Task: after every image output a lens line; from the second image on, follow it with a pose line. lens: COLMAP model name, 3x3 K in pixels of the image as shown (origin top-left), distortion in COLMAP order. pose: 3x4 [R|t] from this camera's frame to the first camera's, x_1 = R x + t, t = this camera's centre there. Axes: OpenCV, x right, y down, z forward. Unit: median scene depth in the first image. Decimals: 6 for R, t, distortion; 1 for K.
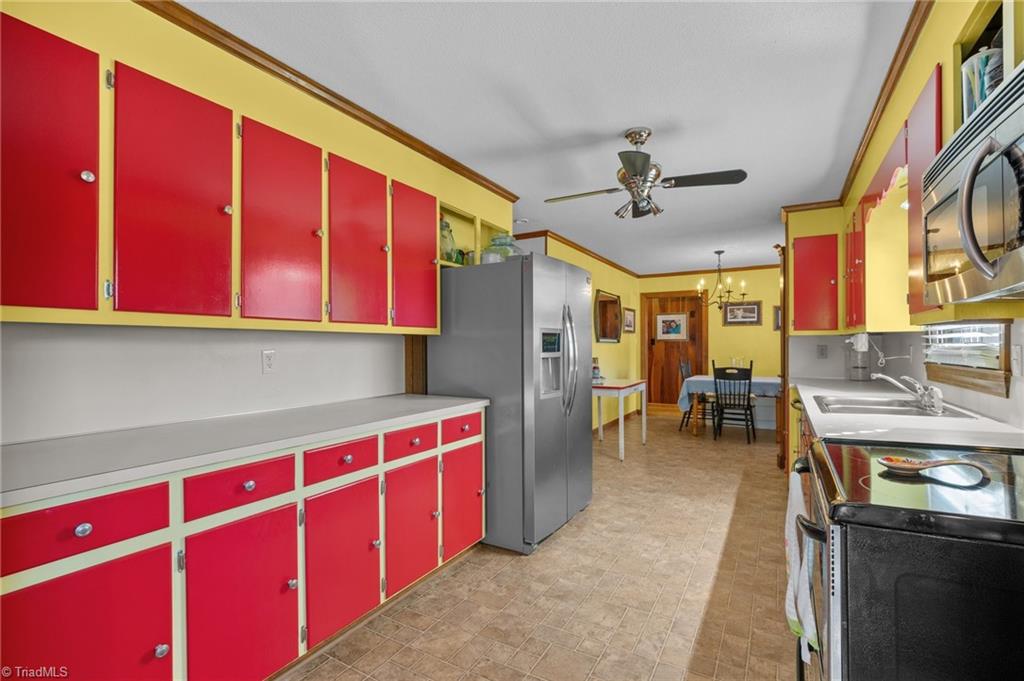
lens RADIAL K [[465.9, 0, 515.8], [0, 465.9, 343.7], [0, 0, 1]] dist [-0.003453, 0.000106]
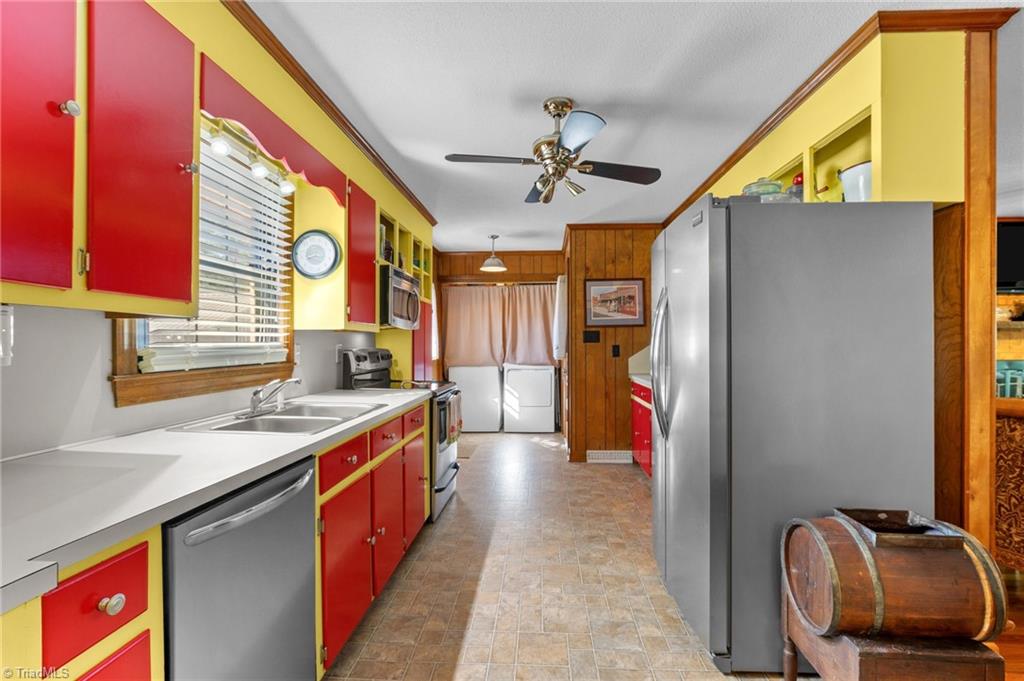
lens RADIAL K [[465.9, 0, 512.9], [0, 465.9, 342.0], [0, 0, 1]] dist [-0.003453, 0.000106]
pose [[-0.896626, 0.005852, -0.442750, 0.763522], [0.008487, 0.999956, -0.003970, 0.008550], [0.442708, -0.007317, -0.896636, 1.832798]]
